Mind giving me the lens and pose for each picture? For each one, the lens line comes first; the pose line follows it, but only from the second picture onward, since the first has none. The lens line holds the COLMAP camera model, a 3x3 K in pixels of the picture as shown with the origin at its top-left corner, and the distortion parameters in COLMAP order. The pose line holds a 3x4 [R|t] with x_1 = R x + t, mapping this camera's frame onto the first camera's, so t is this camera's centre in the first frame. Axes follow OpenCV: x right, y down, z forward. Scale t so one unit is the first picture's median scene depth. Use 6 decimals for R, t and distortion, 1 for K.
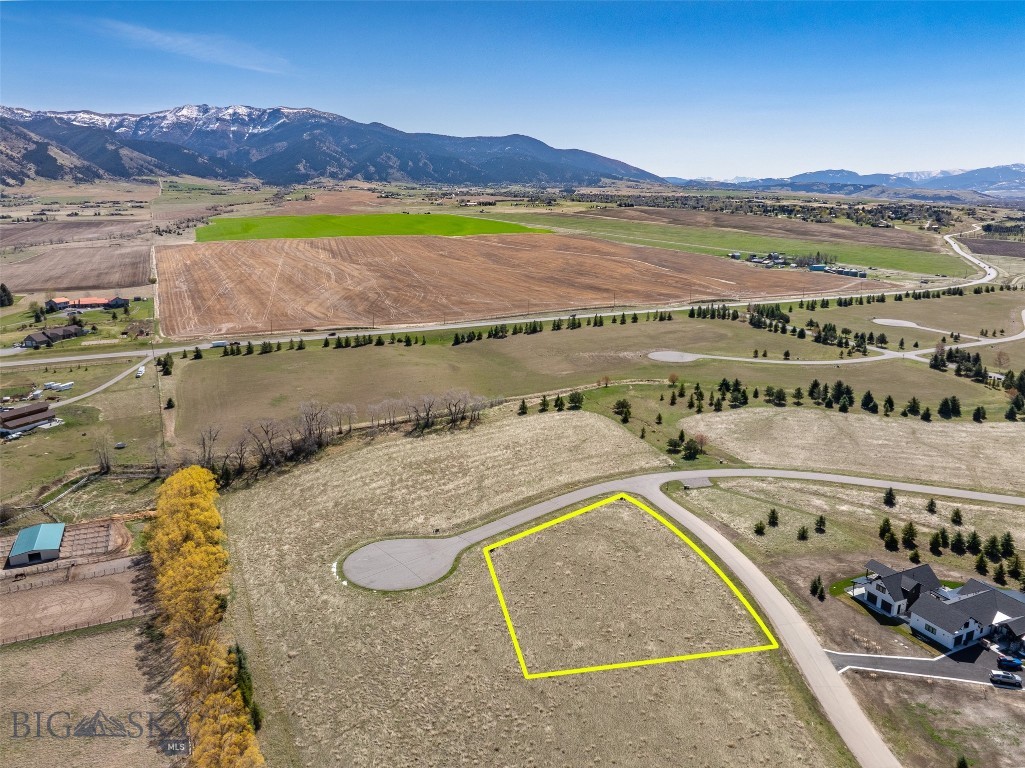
lens RADIAL K [[738.3, 0, 516.1], [0, 738.3, 380.2], [0, 0, 1]] dist [-0.043773, 0.010095]
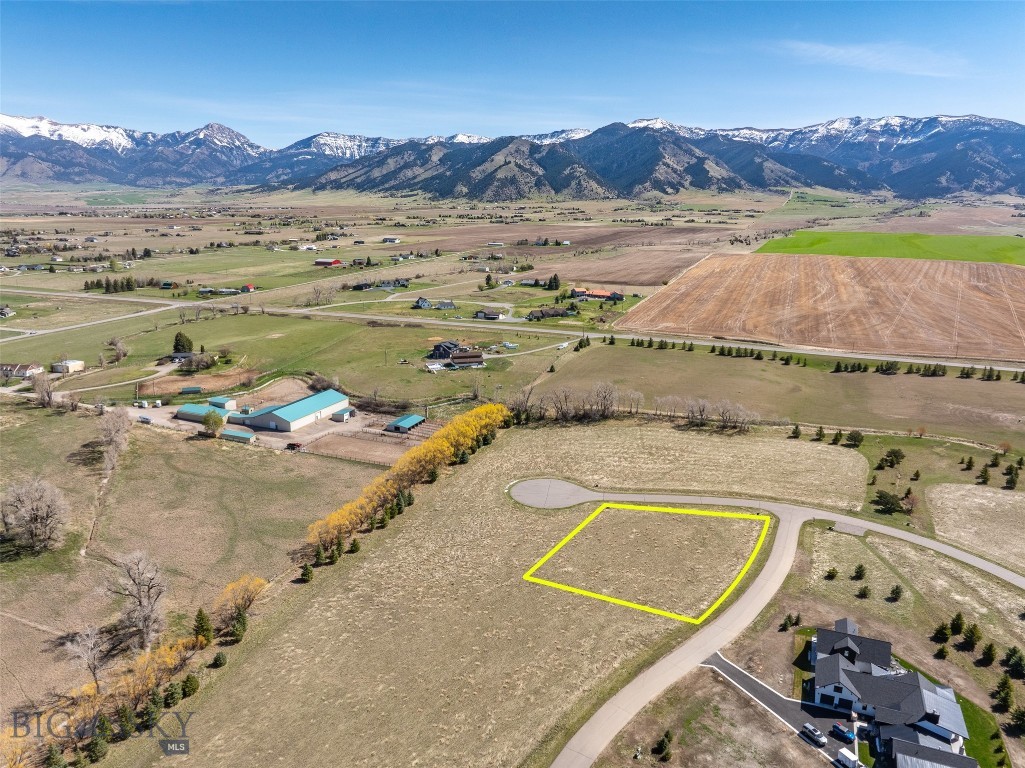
lens RADIAL K [[723.4, 0, 515.9], [0, 723.4, 380.3], [0, 0, 1]] dist [-0.043143, 0.011985]
pose [[0.682943, 0.187415, -0.706020, 0.281360], [-0.192646, 0.978519, 0.073402, -0.021431], [0.704611, 0.085882, 0.704378, -0.017805]]
